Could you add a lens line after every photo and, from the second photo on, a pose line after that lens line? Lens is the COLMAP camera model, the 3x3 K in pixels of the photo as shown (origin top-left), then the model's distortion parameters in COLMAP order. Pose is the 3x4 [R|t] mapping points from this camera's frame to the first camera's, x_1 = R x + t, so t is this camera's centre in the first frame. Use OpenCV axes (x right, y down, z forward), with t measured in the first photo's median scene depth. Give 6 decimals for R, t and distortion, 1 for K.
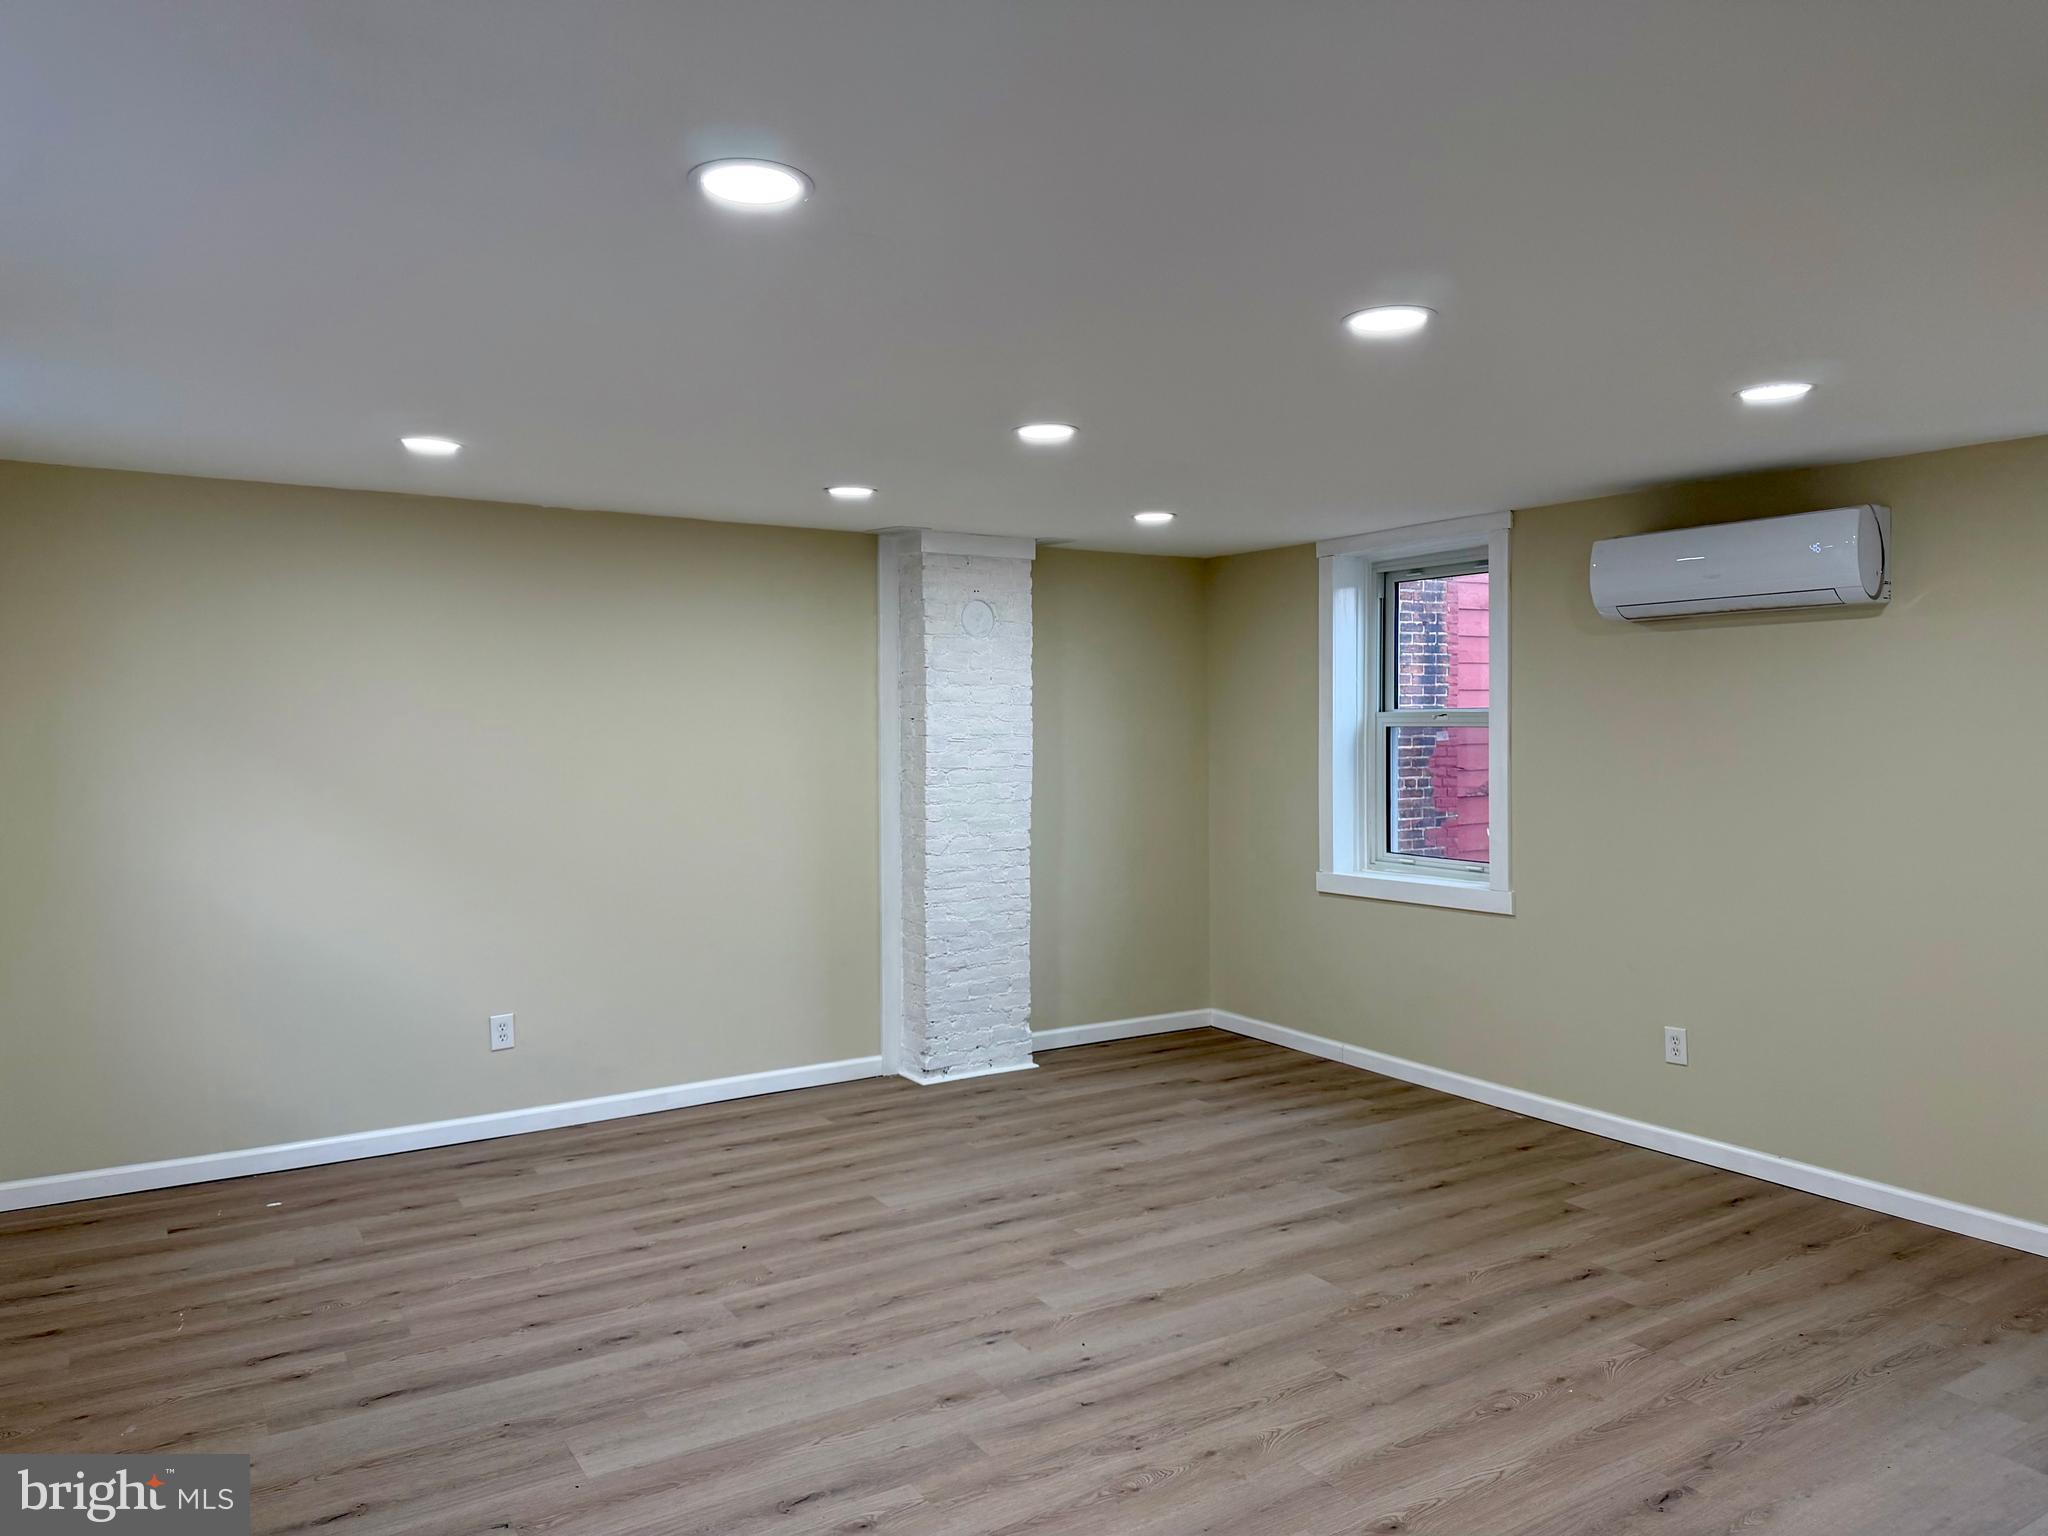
lens RADIAL K [[1447.9, 0, 1027.4], [0, 1447.9, 765.2], [0, 0, 1]] dist [0.007702, -0.001215]
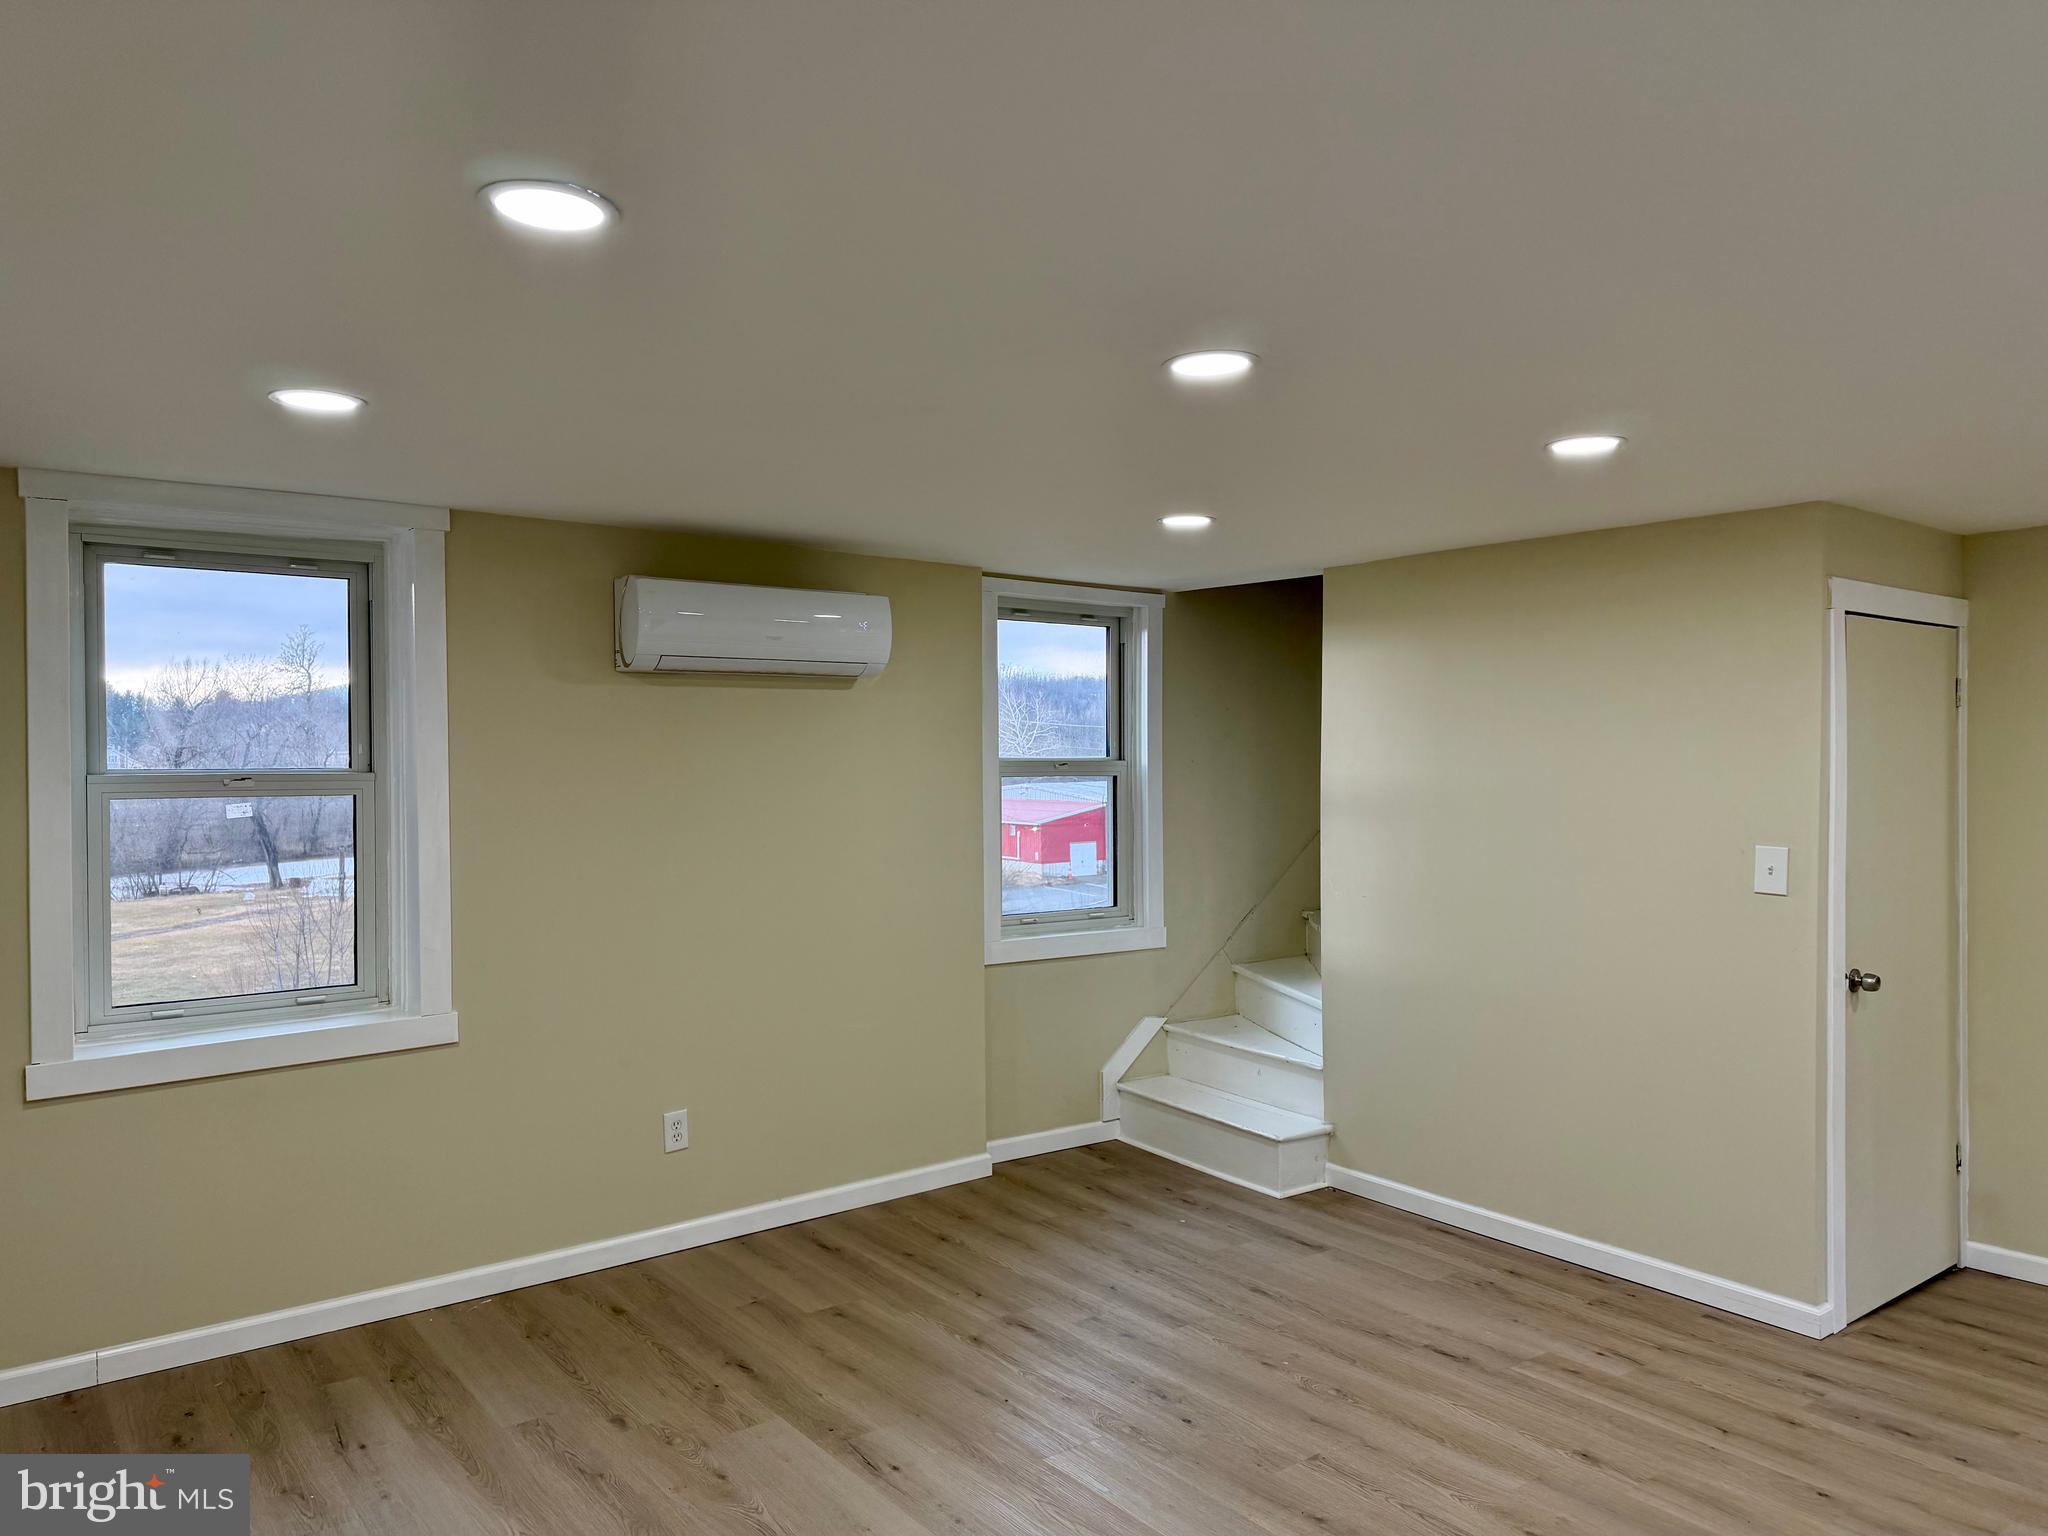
lens RADIAL K [[1447.9, 0, 1027.4], [0, 1447.9, 765.2], [0, 0, 1]] dist [0.007702, -0.001215]
pose [[-0.083548, -0.009442, 0.996459, -0.540930], [0.041716, 0.999045, 0.012964, -0.046992], [-0.995630, 0.042651, -0.083074, 0.924957]]
